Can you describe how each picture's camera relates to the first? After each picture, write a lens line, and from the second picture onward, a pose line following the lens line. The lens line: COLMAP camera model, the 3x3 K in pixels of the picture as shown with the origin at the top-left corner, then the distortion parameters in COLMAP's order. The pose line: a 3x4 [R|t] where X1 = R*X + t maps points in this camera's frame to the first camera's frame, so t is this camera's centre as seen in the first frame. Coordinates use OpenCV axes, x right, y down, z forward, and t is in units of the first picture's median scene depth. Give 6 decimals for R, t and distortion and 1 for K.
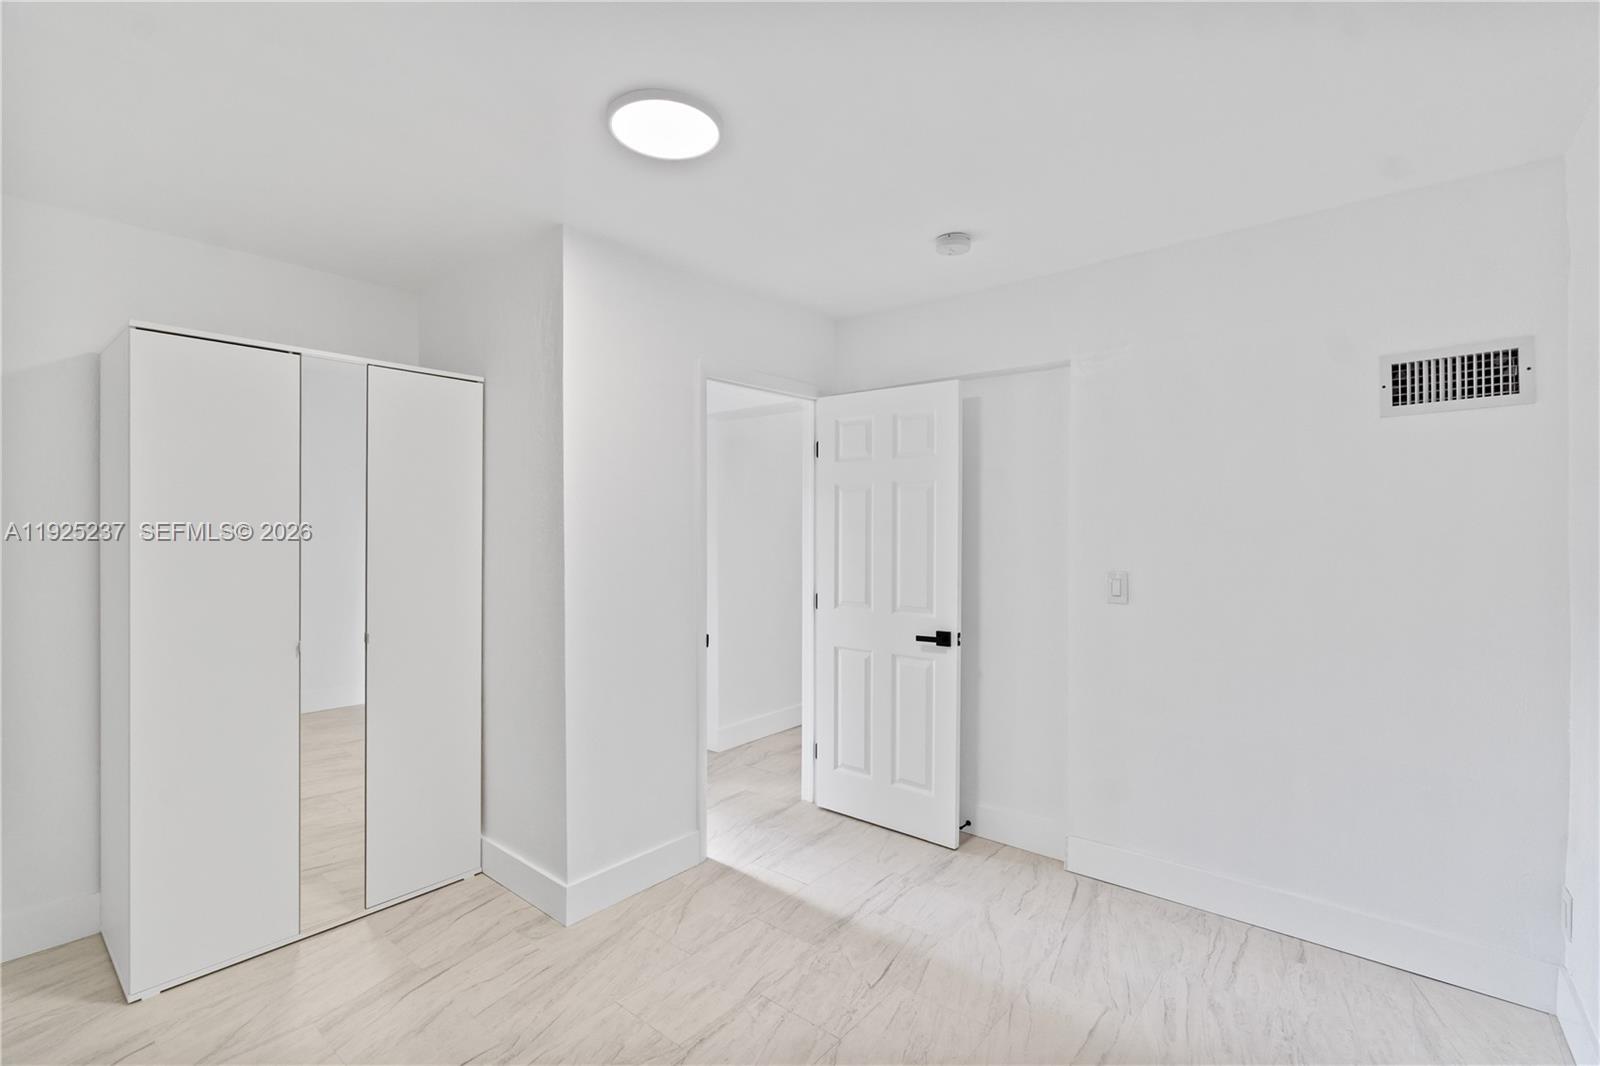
lens RADIAL K [[722.8, 0, 797.8], [0, 722.8, 531.0], [0, 0, 1]] dist [-0.005553, 0.002905]
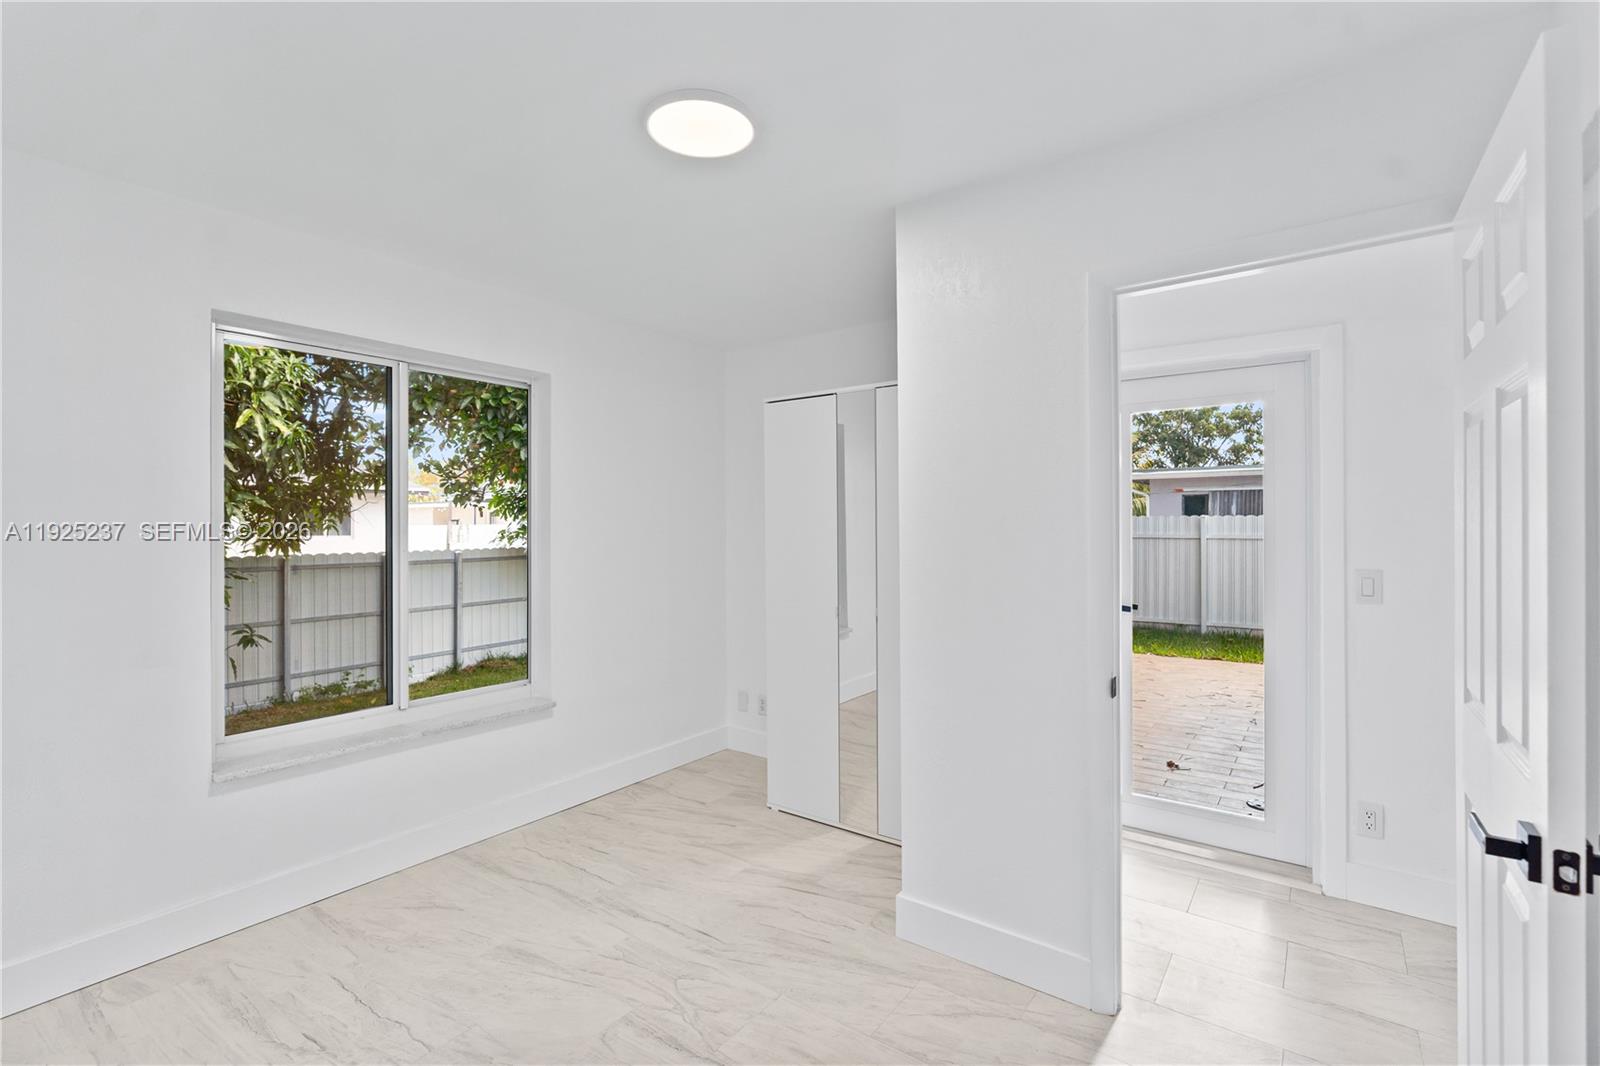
lens RADIAL K [[722.8, 0, 797.7], [0, 722.8, 529.9], [0, 0, 1]] dist [-0.005553, 0.002905]
pose [[0.054766, 0.000859, -0.998499, 0.652297], [0.000693, 0.999999, 0.000898, 0.008379], [0.998499, -0.000741, 0.054766, 0.848496]]
